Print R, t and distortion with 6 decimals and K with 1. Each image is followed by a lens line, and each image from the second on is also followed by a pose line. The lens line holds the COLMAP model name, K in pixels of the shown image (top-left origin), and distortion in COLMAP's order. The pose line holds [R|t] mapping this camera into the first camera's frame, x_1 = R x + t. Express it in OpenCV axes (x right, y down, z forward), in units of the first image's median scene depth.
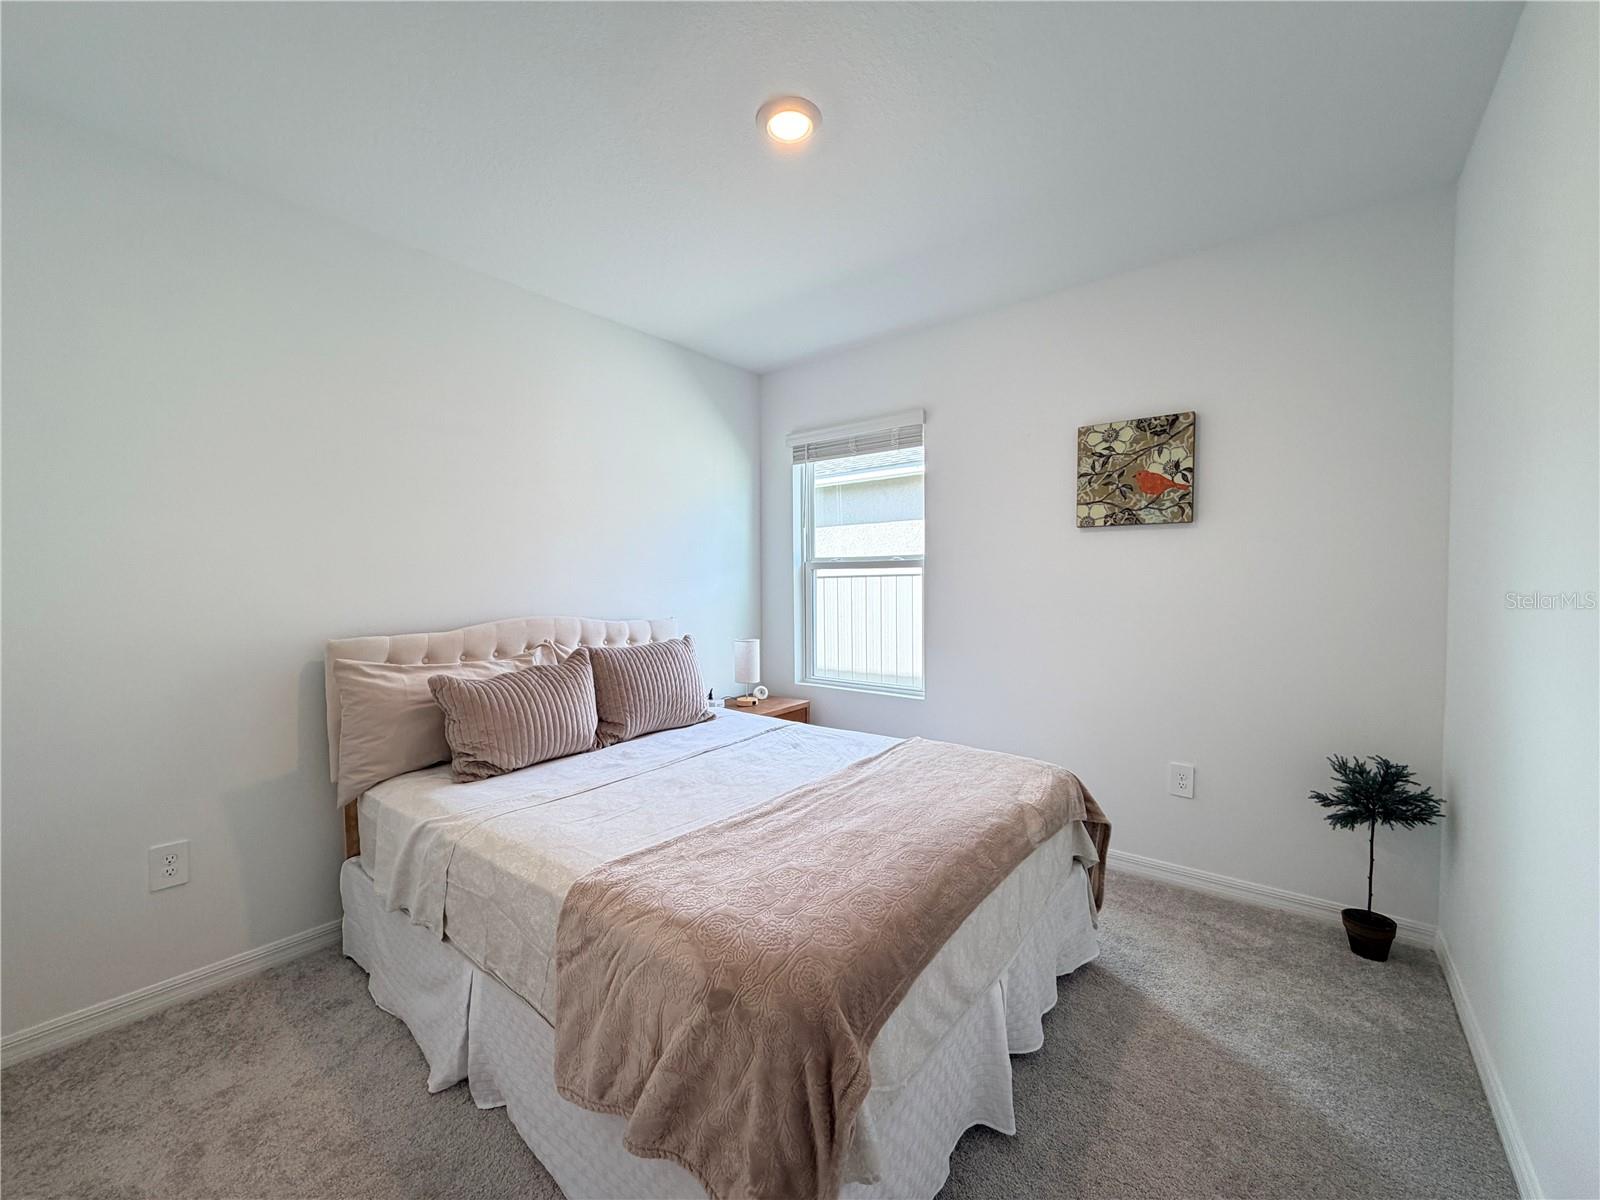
lens RADIAL K [[635.6, 0, 793.5], [0, 635.6, 604.0], [0, 0, 1]] dist [-0.000835, -0.000602]
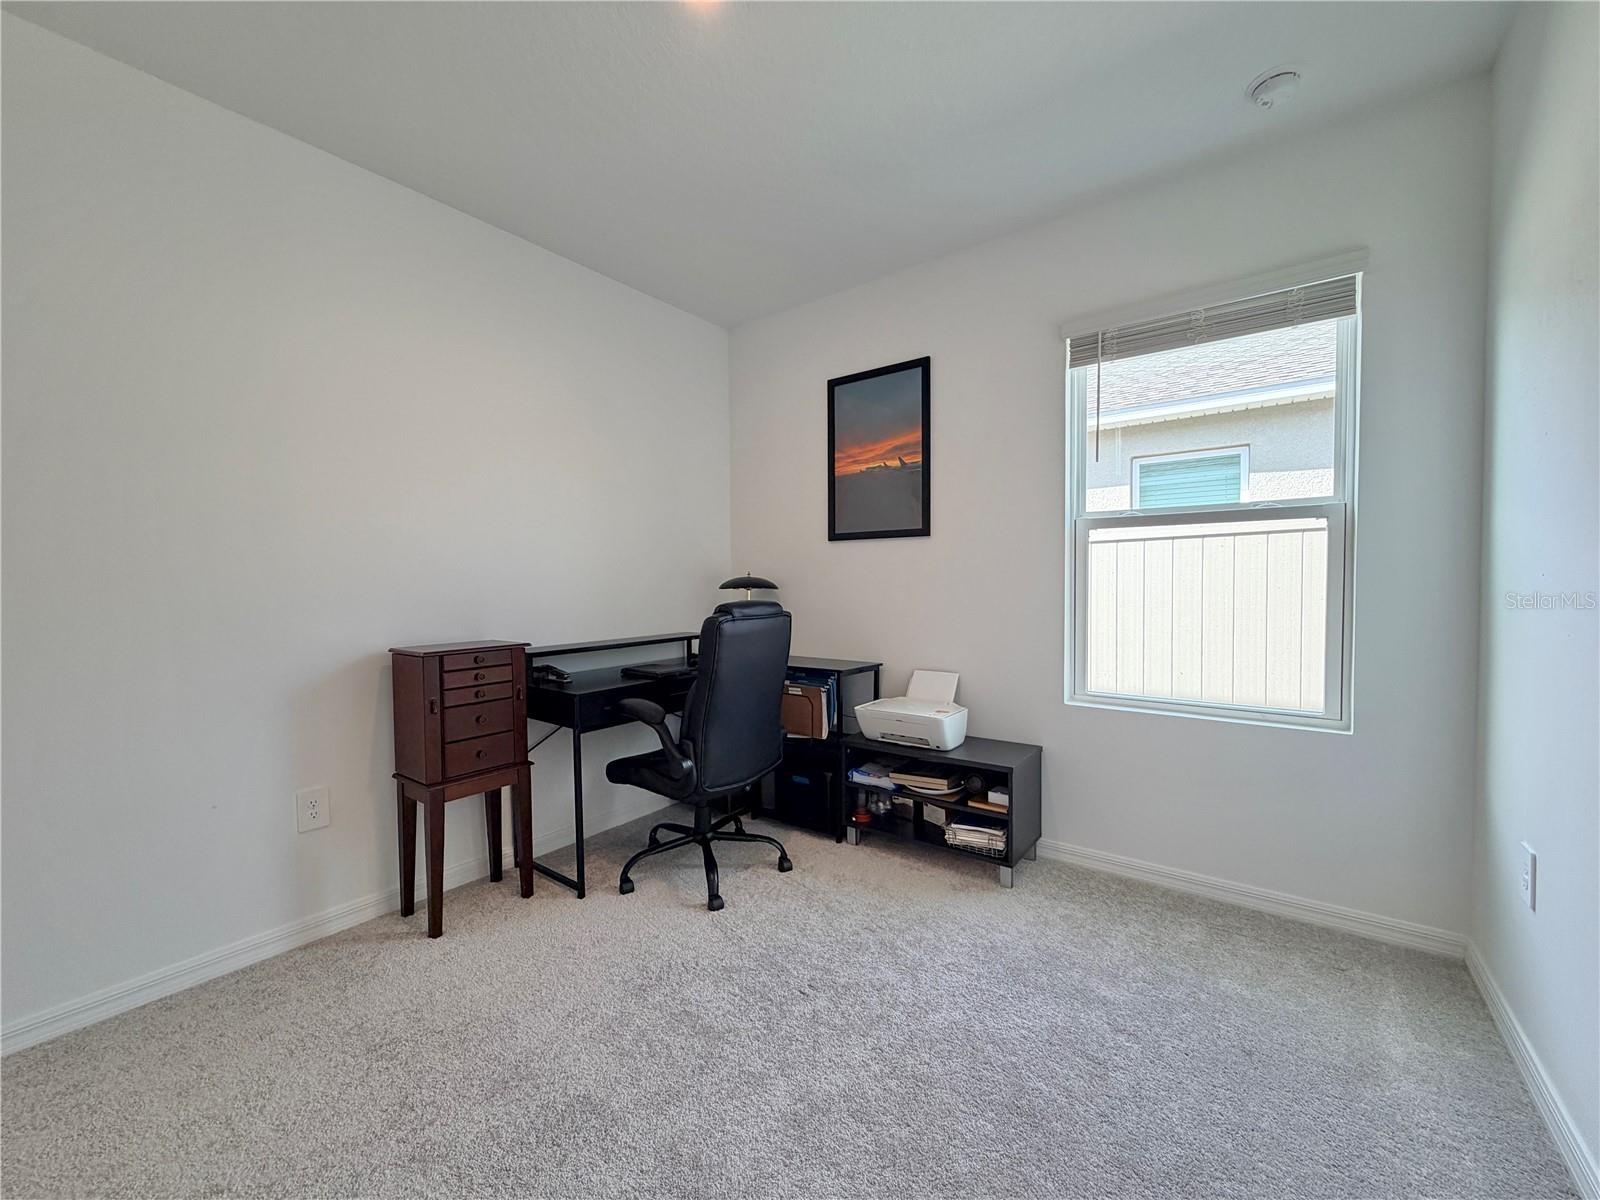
lens RADIAL K [[635.6, 0, 797.9], [0, 635.6, 602.8], [0, 0, 1]] dist [-0.000835, -0.000602]
pose [[0.999284, 0.003140, 0.037708, -0.299711], [-0.002904, 0.999976, -0.006314, 0.026732], [-0.037727, 0.006200, 0.999269, 0.355276]]
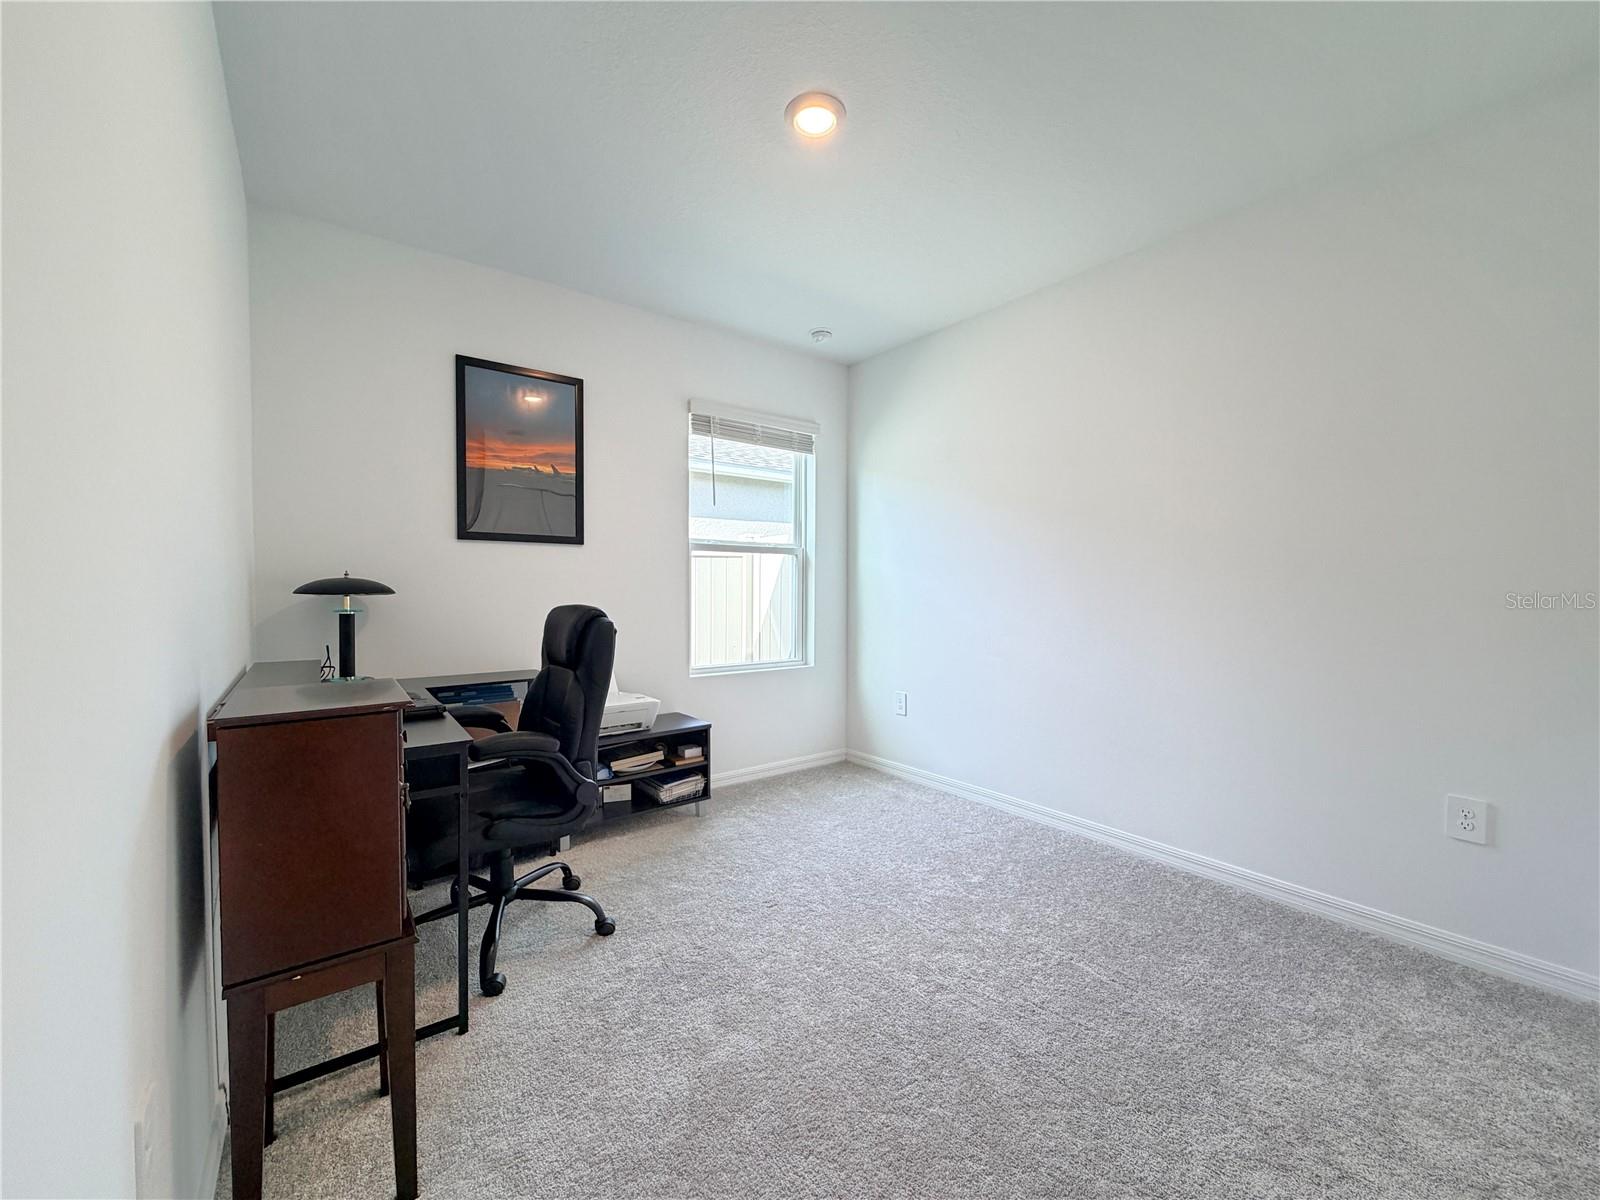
lens RADIAL K [[635.6, 0, 794.1], [0, 635.6, 600.3], [0, 0, 1]] dist [-0.000835, -0.000602]
pose [[0.238006, -0.008297, 0.971228, -0.836850], [0.032120, 0.999484, 0.000668, 0.021990], [-0.970732, 0.031037, 0.238149, 0.643085]]
